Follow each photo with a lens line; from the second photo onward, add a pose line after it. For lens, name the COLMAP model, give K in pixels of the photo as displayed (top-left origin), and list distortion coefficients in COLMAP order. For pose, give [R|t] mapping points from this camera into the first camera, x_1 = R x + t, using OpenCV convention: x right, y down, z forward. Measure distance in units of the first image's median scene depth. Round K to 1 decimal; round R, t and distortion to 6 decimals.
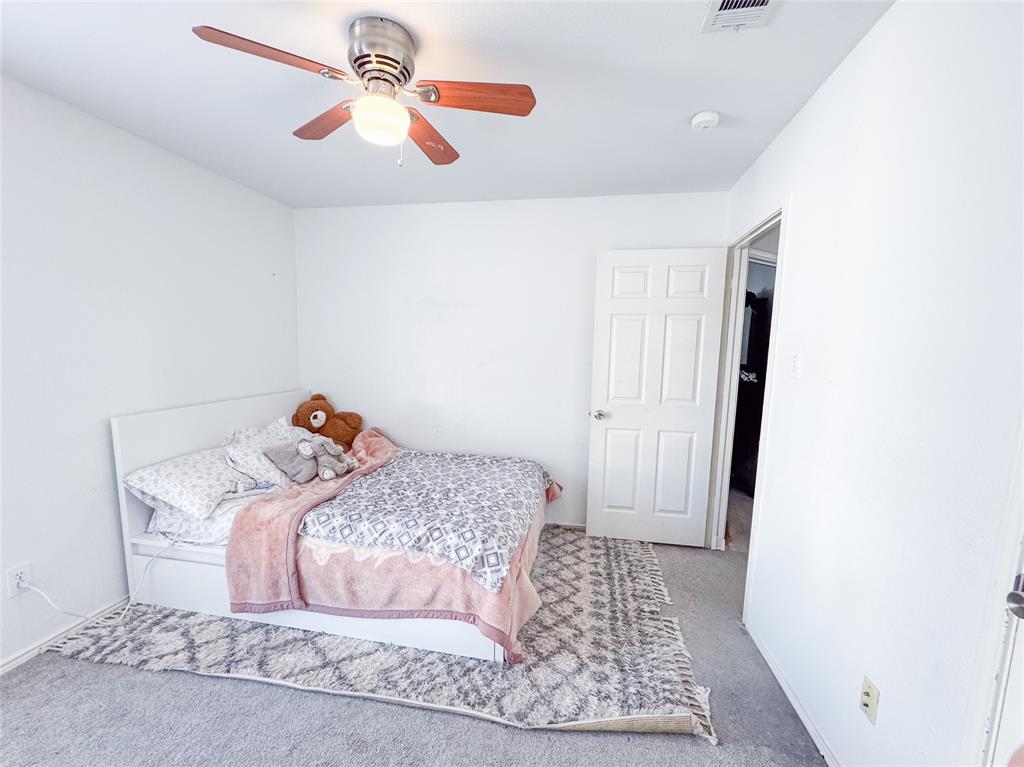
lens RADIAL K [[432.1, 0, 502.7], [0, 432.1, 400.5], [0, 0, 1]] dist [-0.002626, 0.000224]
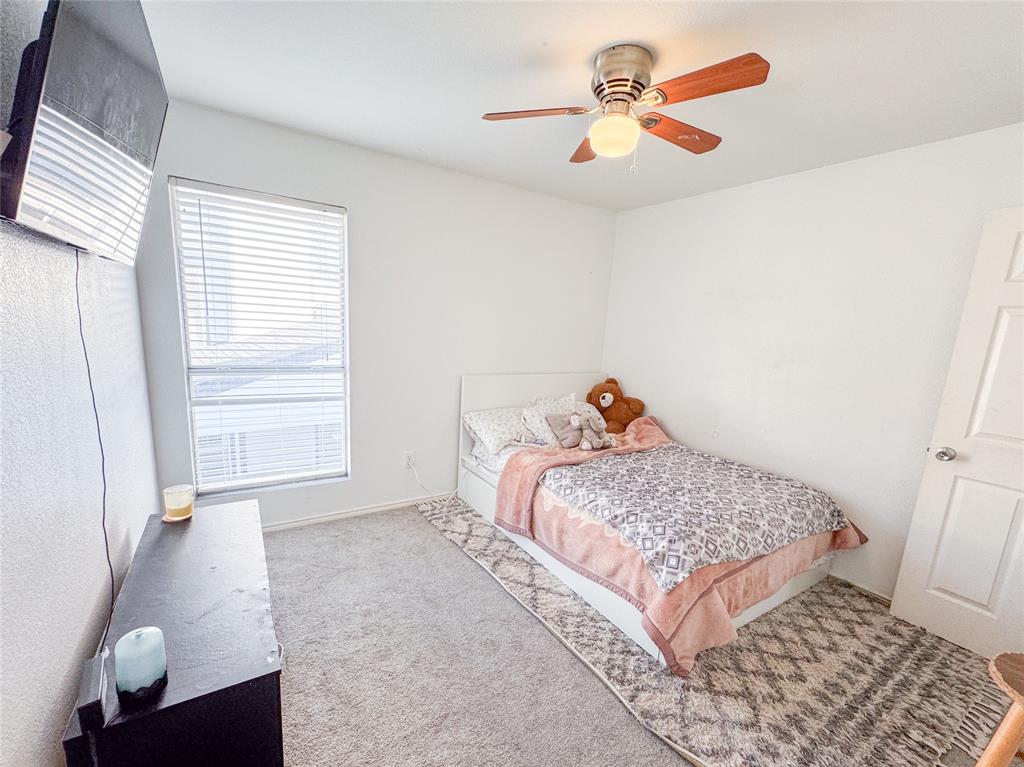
lens RADIAL K [[432.1, 0, 502.7], [0, 432.1, 400.5], [0, 0, 1]] dist [-0.002626, 0.000224]
pose [[0.686103, 0.151255, -0.711607, 0.309781], [-0.135343, 0.987610, 0.079428, -0.013827], [0.714804, 0.041815, 0.698074, 0.026577]]
